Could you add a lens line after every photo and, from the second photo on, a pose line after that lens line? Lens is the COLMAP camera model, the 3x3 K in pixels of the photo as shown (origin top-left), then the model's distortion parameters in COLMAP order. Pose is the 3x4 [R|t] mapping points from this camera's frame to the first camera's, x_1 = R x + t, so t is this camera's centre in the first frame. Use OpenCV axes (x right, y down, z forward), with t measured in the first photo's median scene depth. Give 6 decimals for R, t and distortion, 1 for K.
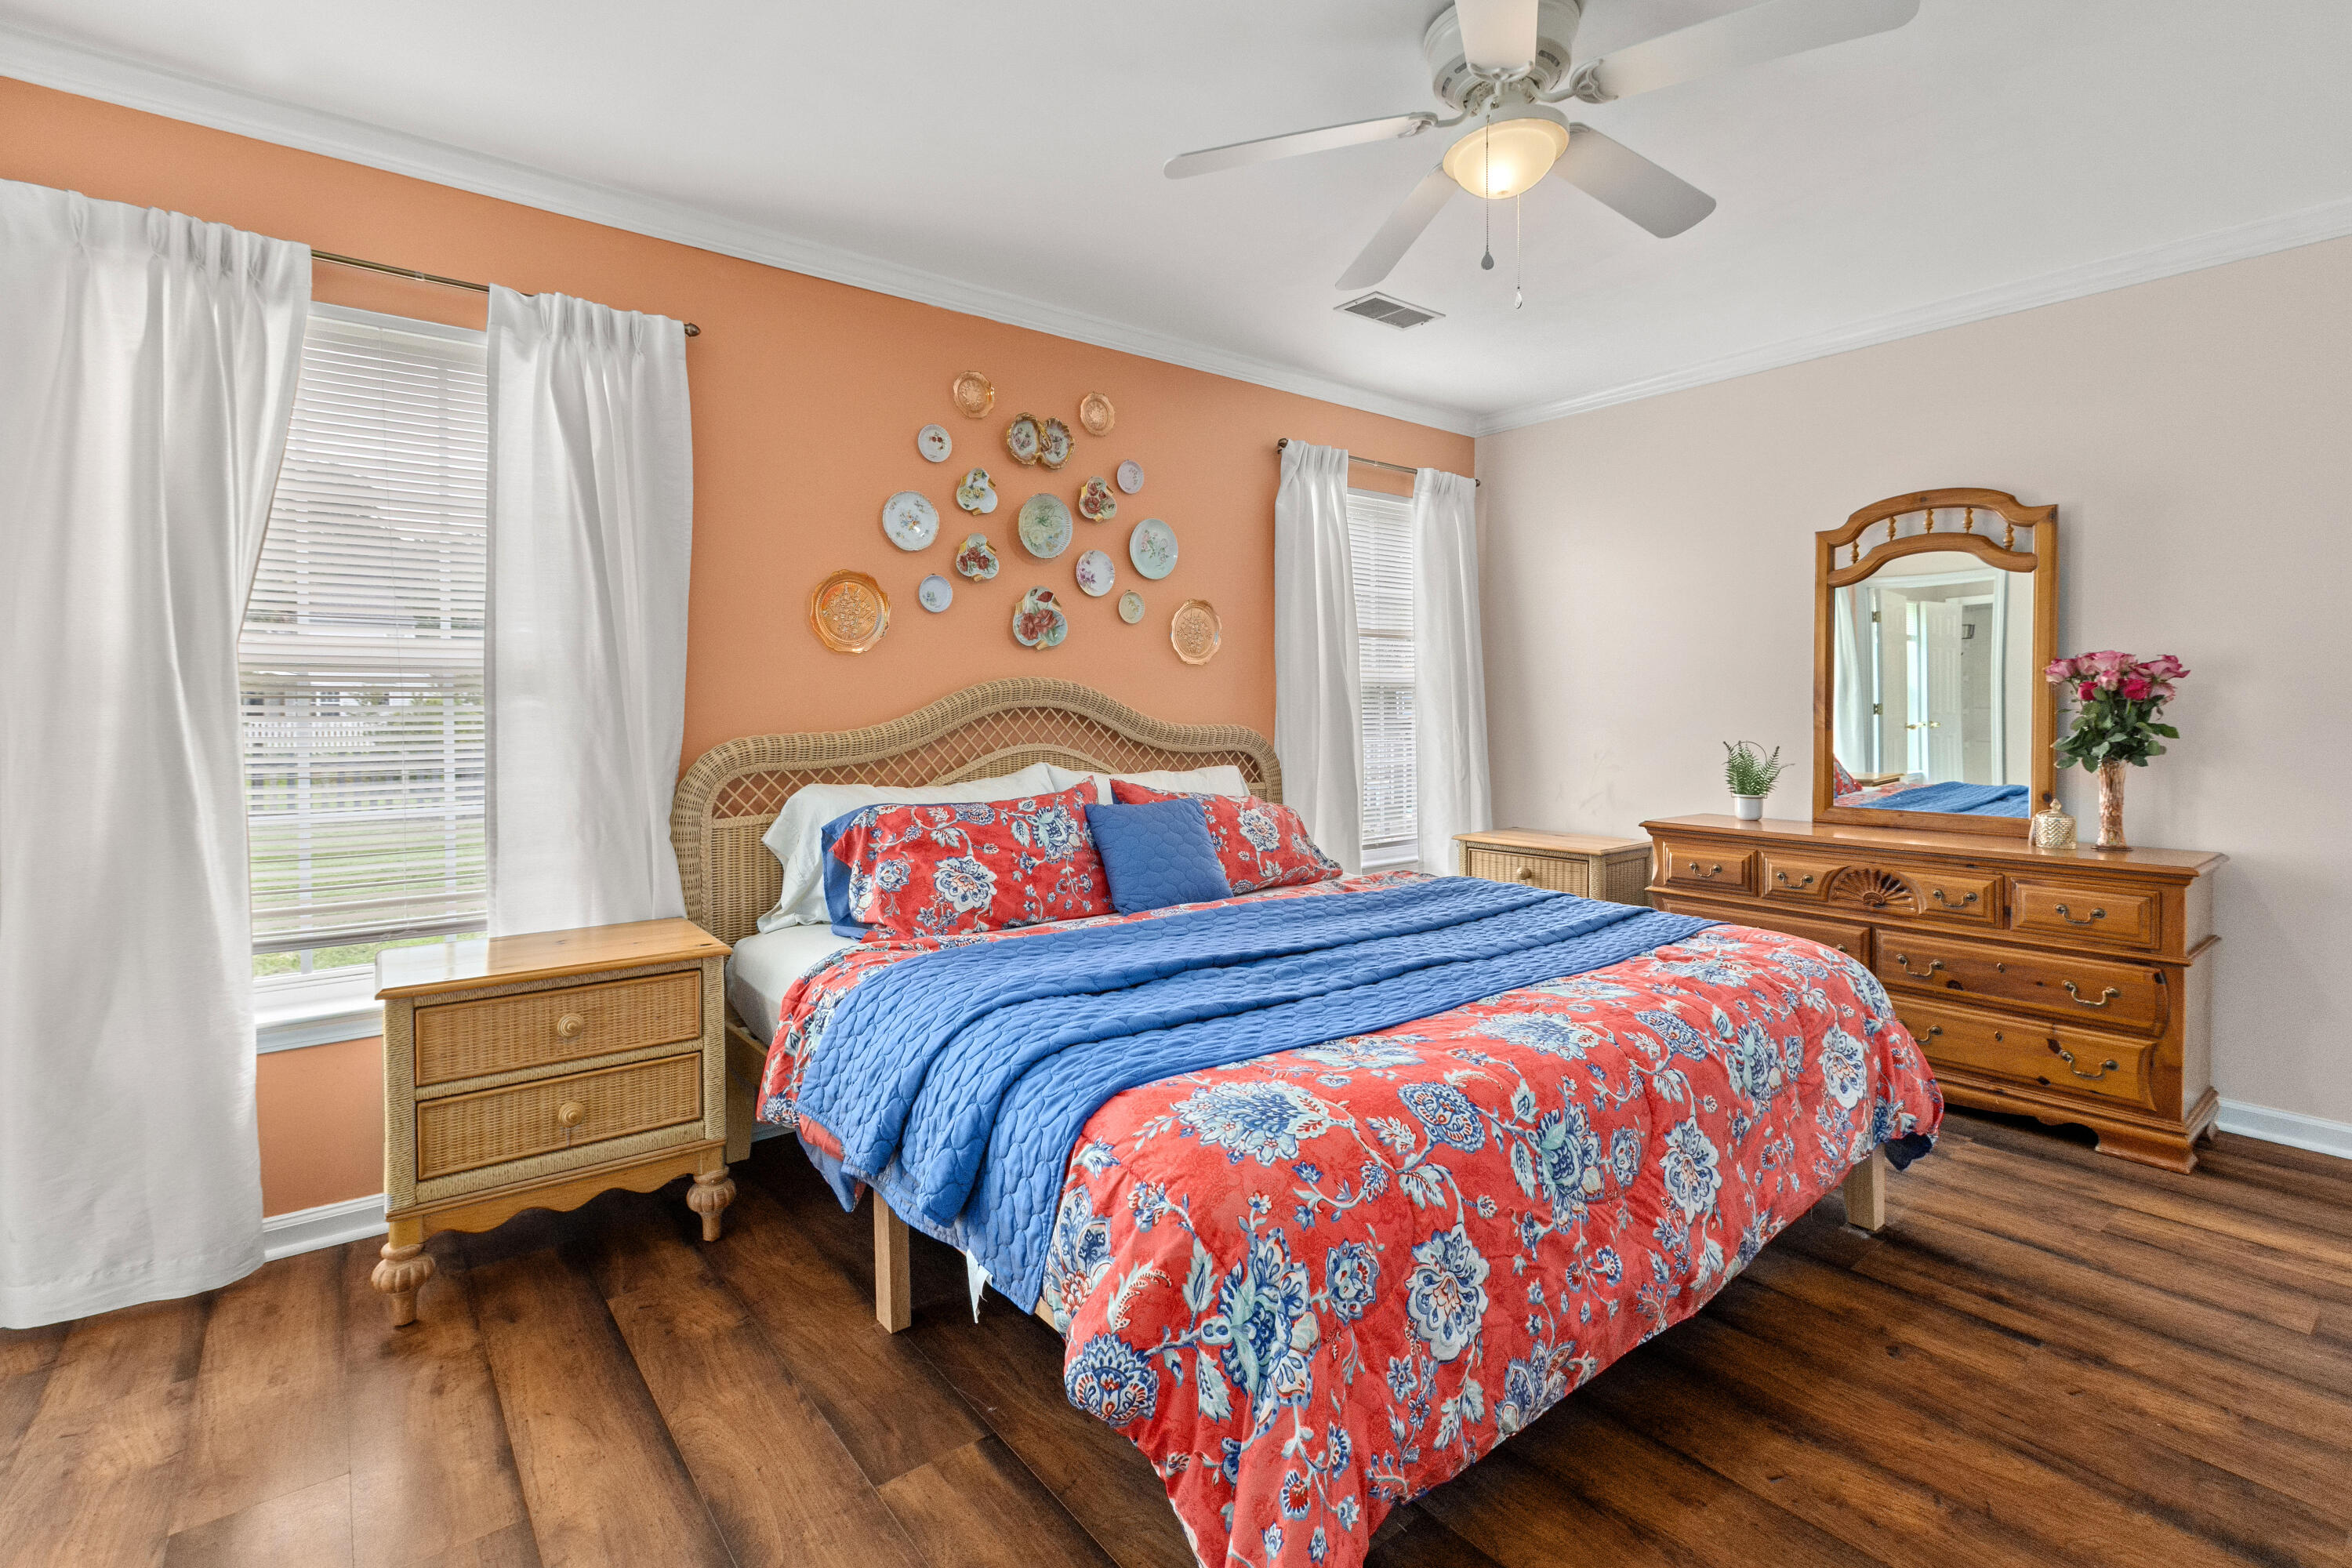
lens RADIAL K [[1080.2, 0, 1149.0], [0, 1080.2, 722.3], [0, 0, 1]] dist [0.001550, -0.001635]
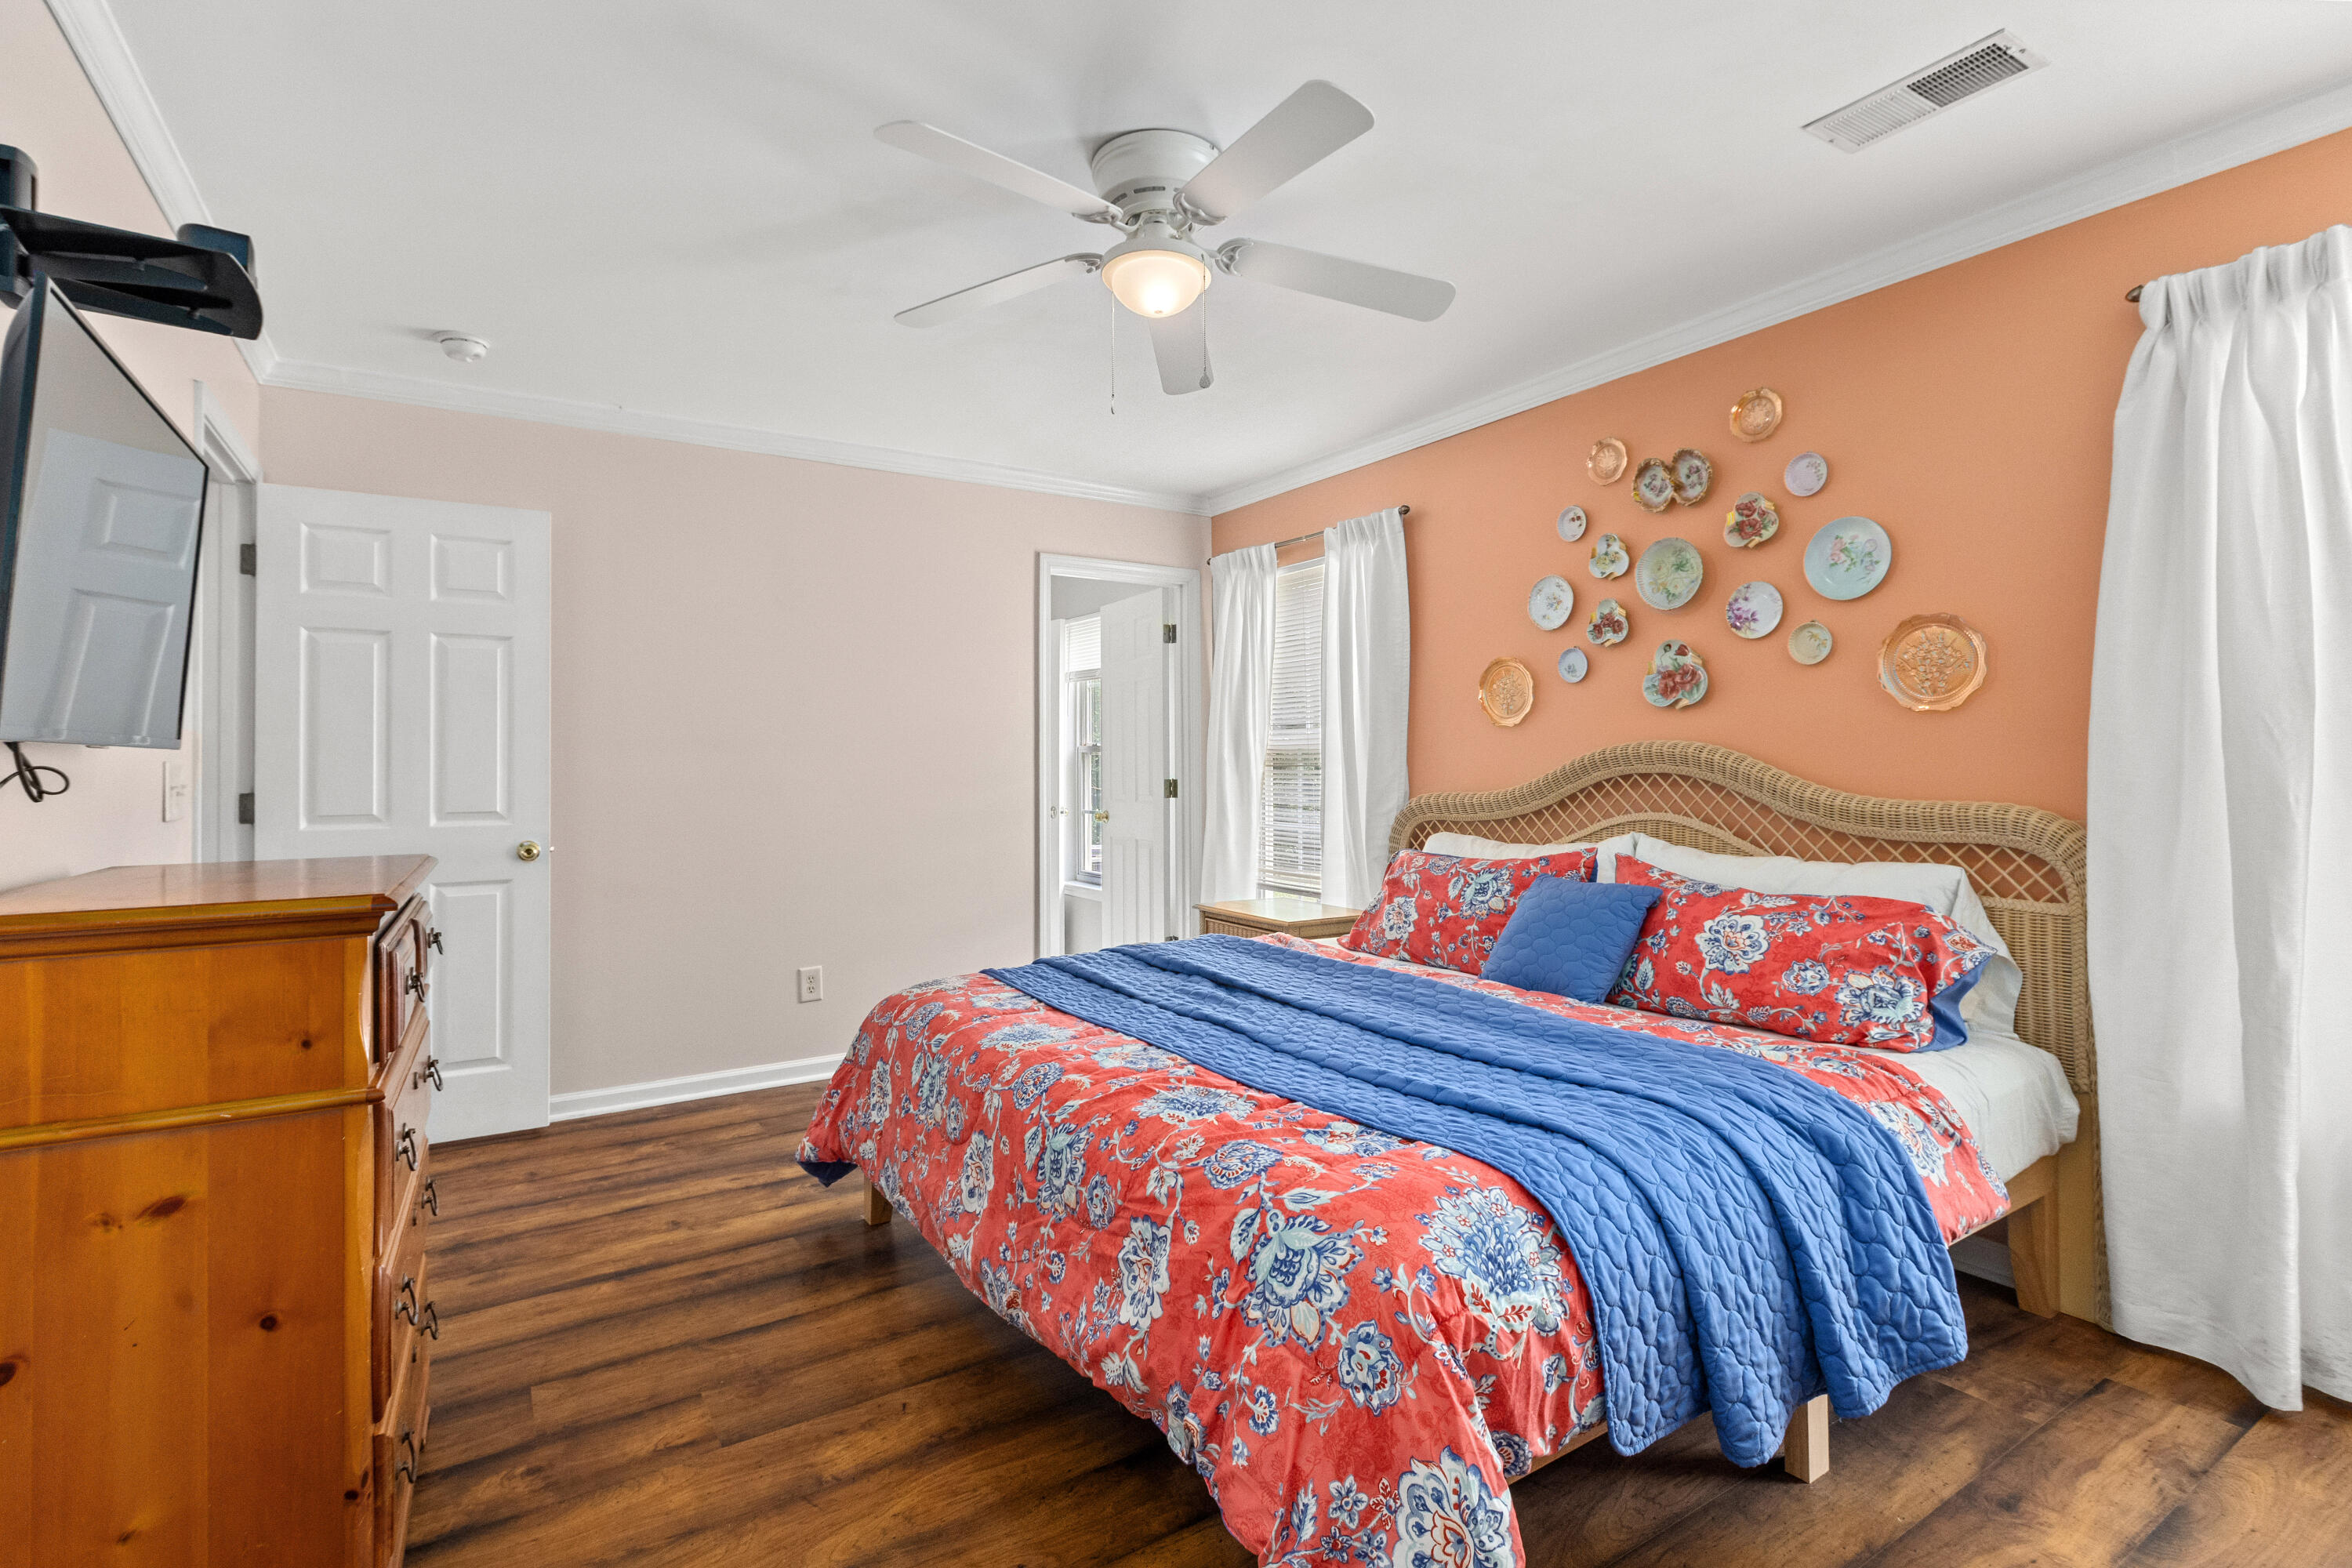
lens RADIAL K [[1080.2, 0, 1159.2], [0, 1080.2, 764.4], [0, 0, 1]] dist [0.001550, -0.001635]
pose [[-0.087514, -0.001418, -0.996162, 0.879065], [-0.011878, 0.999929, -0.000379, -0.016877], [0.996092, 0.011799, -0.087525, 0.684561]]
